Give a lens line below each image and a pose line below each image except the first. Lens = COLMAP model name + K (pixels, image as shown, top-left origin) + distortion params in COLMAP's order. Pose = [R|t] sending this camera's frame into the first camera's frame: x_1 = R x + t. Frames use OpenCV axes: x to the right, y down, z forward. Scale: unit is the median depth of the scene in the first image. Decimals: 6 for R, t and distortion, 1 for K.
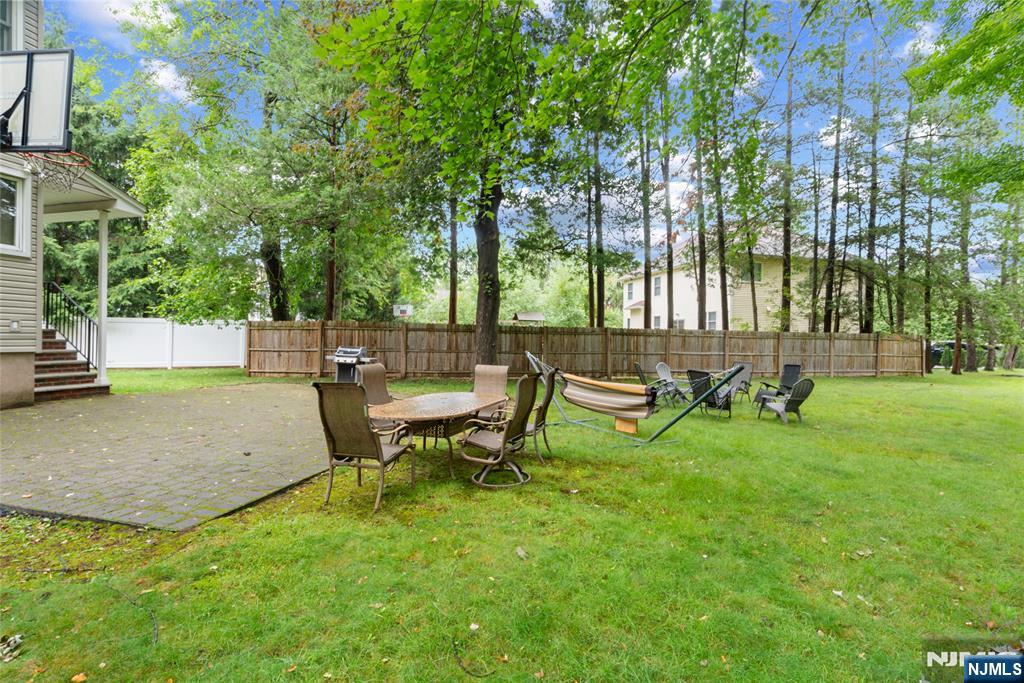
lens RADIAL K [[459.4, 0, 512.0], [0, 459.4, 341.5], [0, 0, 1]] dist [0.000185, -0.000153]
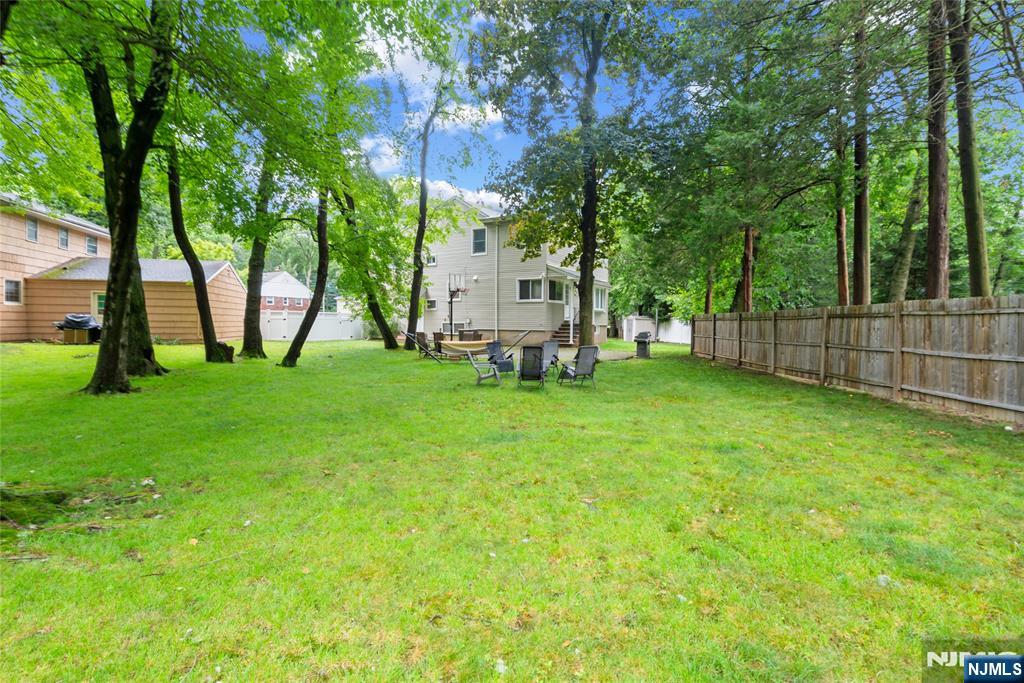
lens RADIAL K [[467.0, 0, 512.0], [0, 467.0, 341.5], [0, 0, 1]] dist [0.000992, 0.000115]
pose [[-0.292007, 0.017866, -0.956249, 1.054938], [-0.015658, 0.999602, 0.023457, 0.010845], [0.956288, 0.021822, -0.291611, 0.829014]]
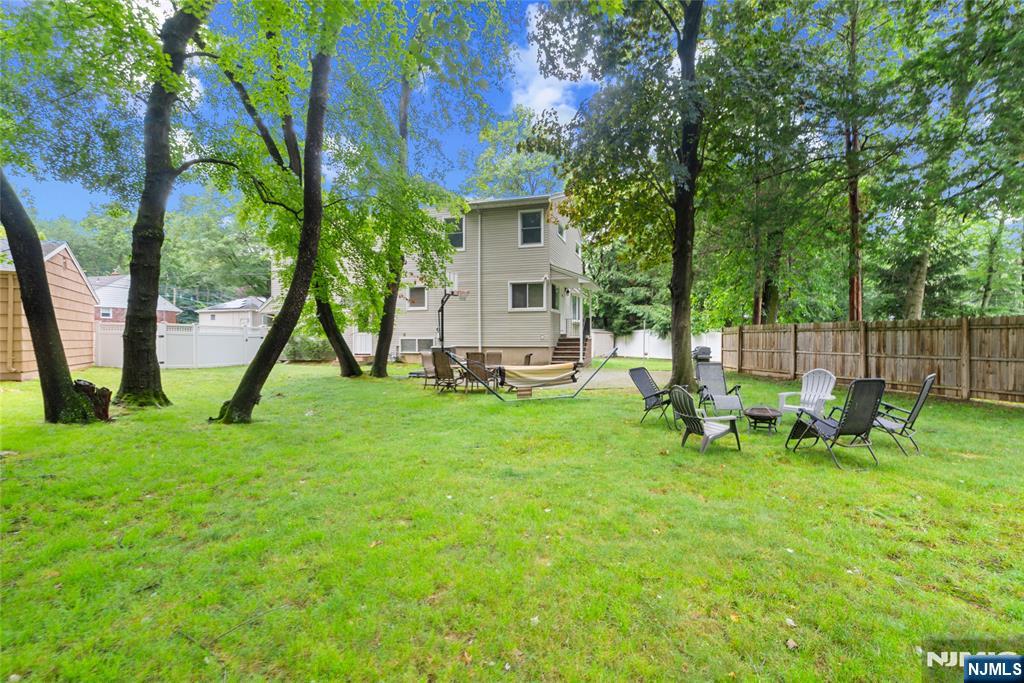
lens RADIAL K [[459.4, 0, 512.0], [0, 459.4, 341.5], [0, 0, 1]] dist [0.000185, -0.000153]
pose [[-0.028037, -0.012291, -0.999531, 0.752560], [-0.001066, 0.999924, -0.012266, 0.010012], [0.999606, 0.000722, -0.028048, 0.408076]]
